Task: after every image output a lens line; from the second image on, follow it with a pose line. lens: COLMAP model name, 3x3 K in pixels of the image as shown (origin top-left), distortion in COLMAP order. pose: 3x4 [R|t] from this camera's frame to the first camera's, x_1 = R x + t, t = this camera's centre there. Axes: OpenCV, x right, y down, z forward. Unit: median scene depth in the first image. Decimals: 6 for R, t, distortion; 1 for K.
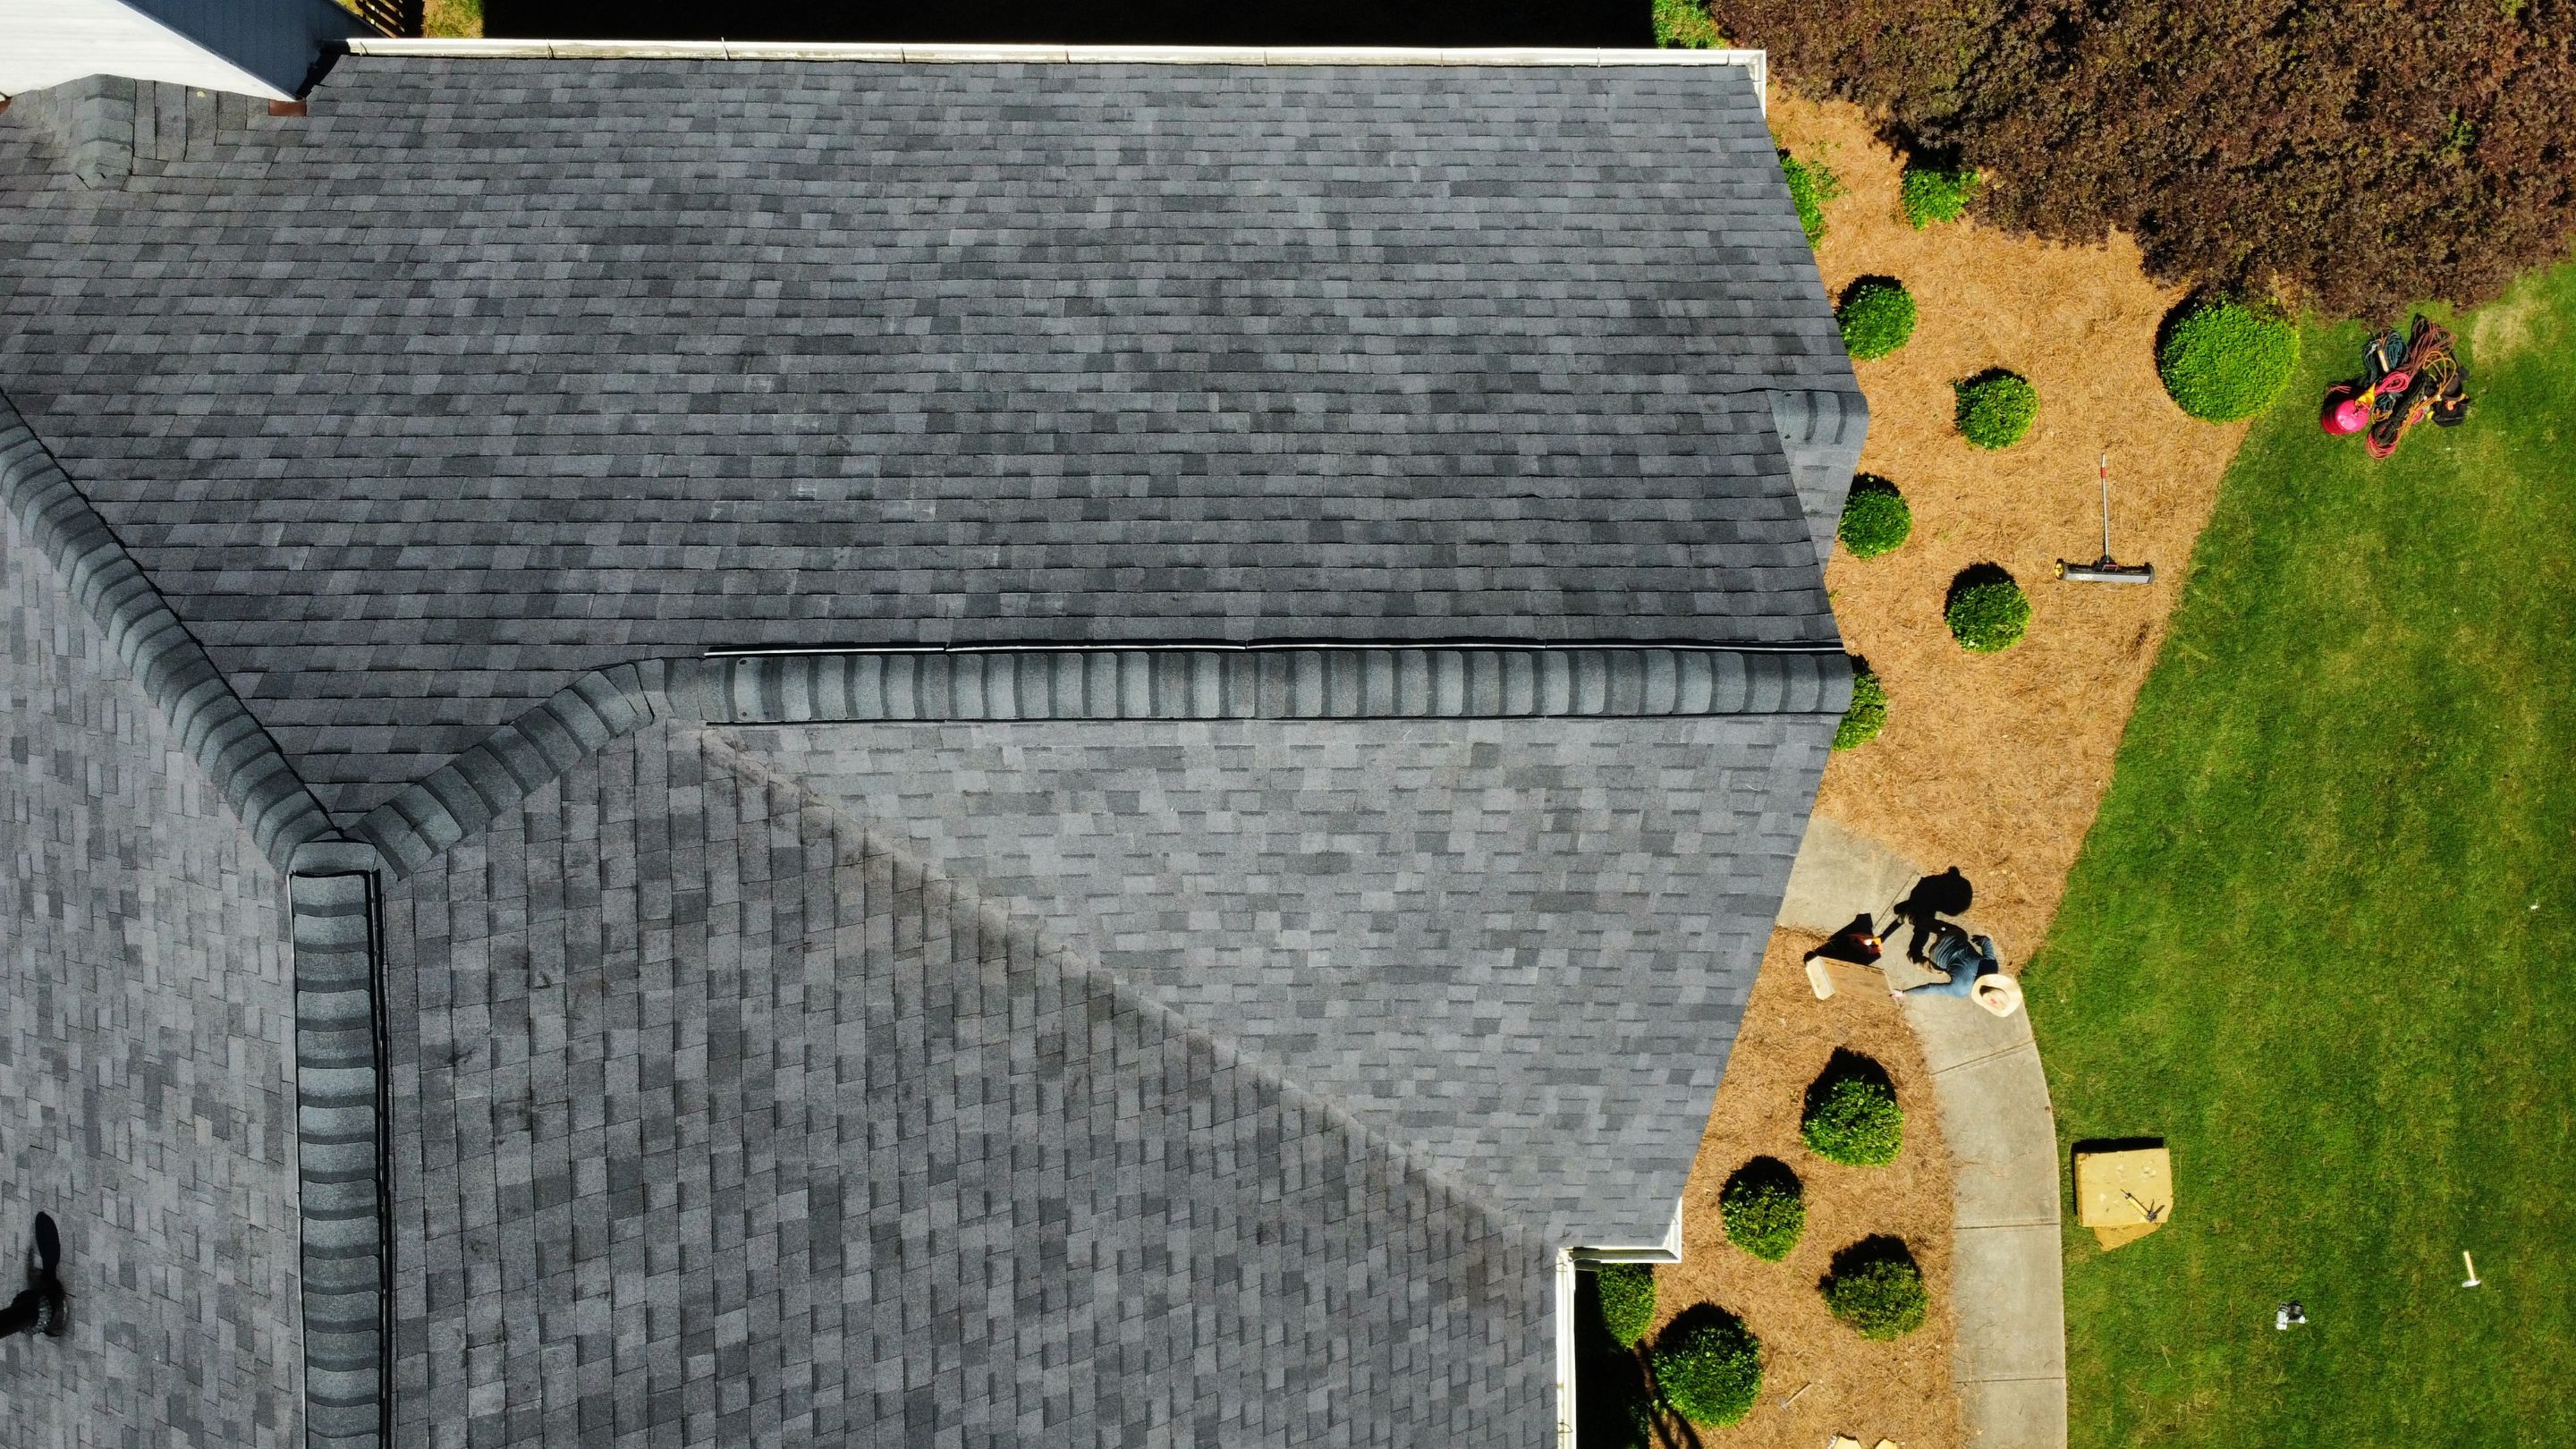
lens RADIAL K [[1929.1, 0, 1266.2], [0, 1929.1, 708.6], [0, 0, 1]] dist [-0.000813, 0.002649]
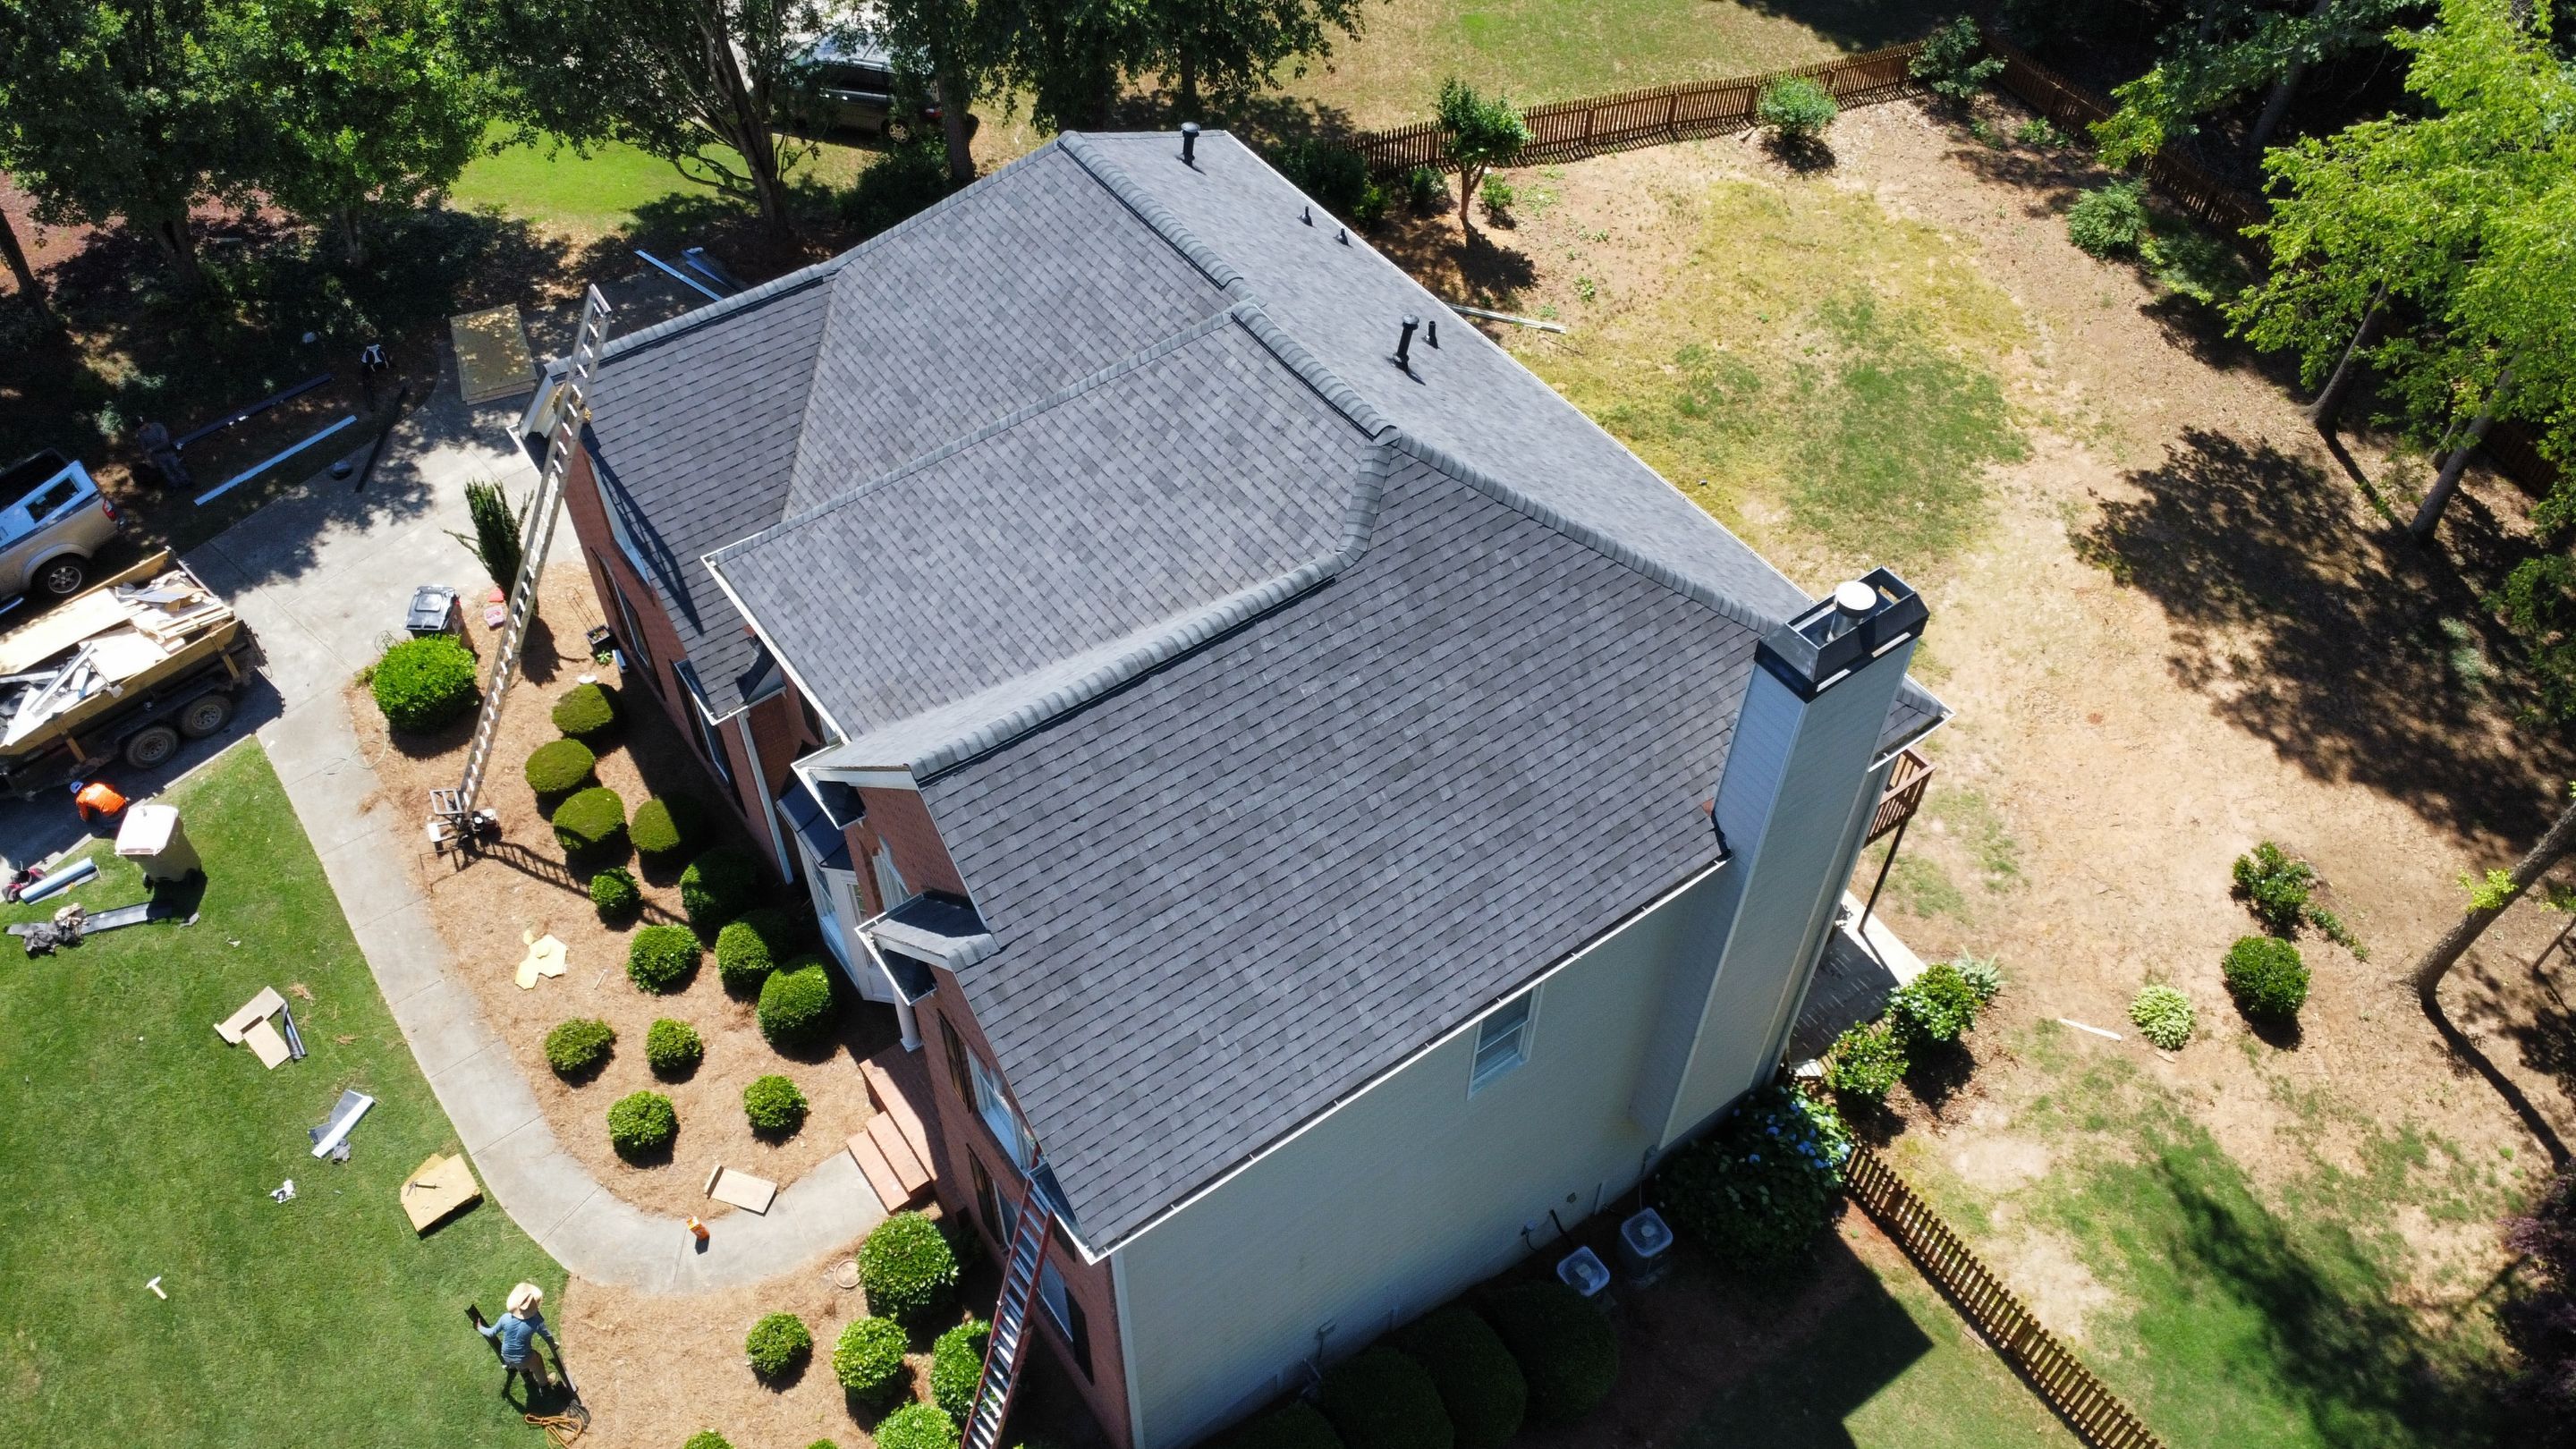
lens RADIAL K [[1929.1, 0, 1276.3], [0, 1929.1, 700.6], [0, 0, 1]] dist [-0.000813, 0.002649]
pose [[-0.812201, 0.419469, -0.405433, 0.735281], [-0.581466, -0.638303, 0.504446, -1.177178], [-0.047189, 0.645457, 0.762338, -0.668718]]
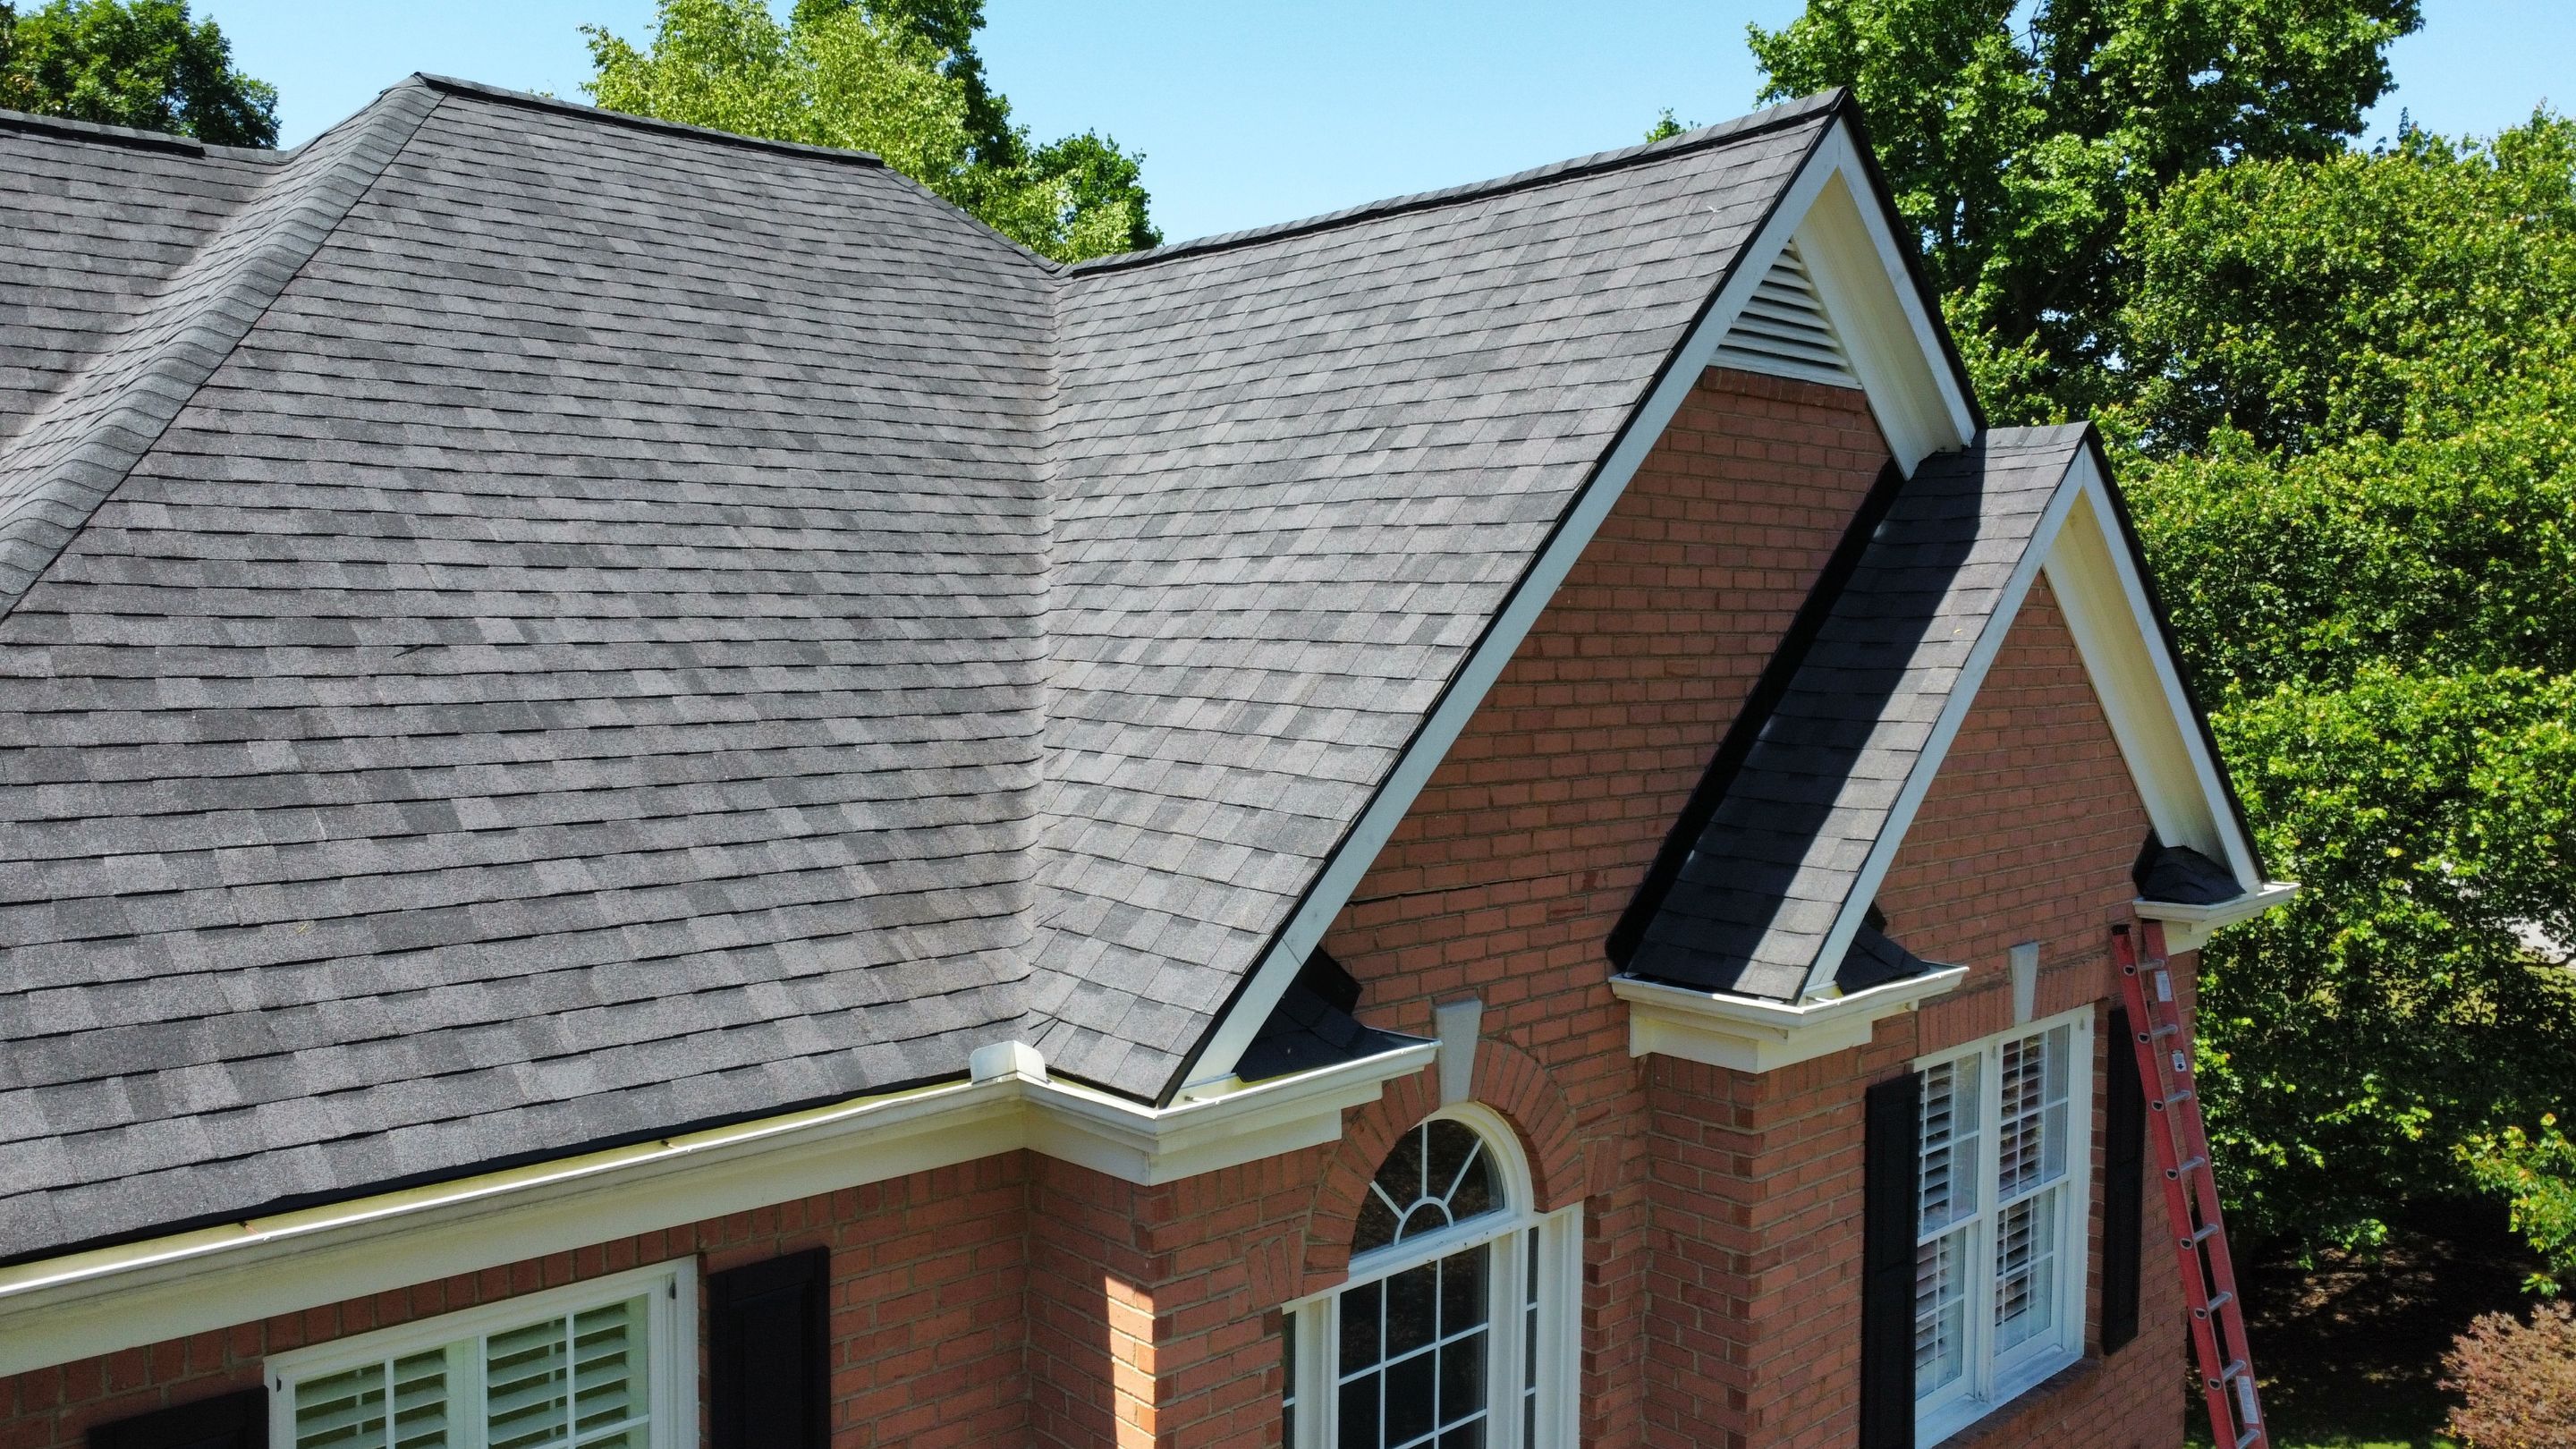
lens RADIAL K [[1929.1, 0, 1272.2], [0, 1929.1, 715.5], [0, 0, 1]] dist [-0.000813, 0.002649]
pose [[0.684150, 0.031820, -0.728647, 0.720765], [-0.728750, -0.010377, -0.684701, 0.743762], [-0.029349, 0.999440, 0.016090, 1.154613]]
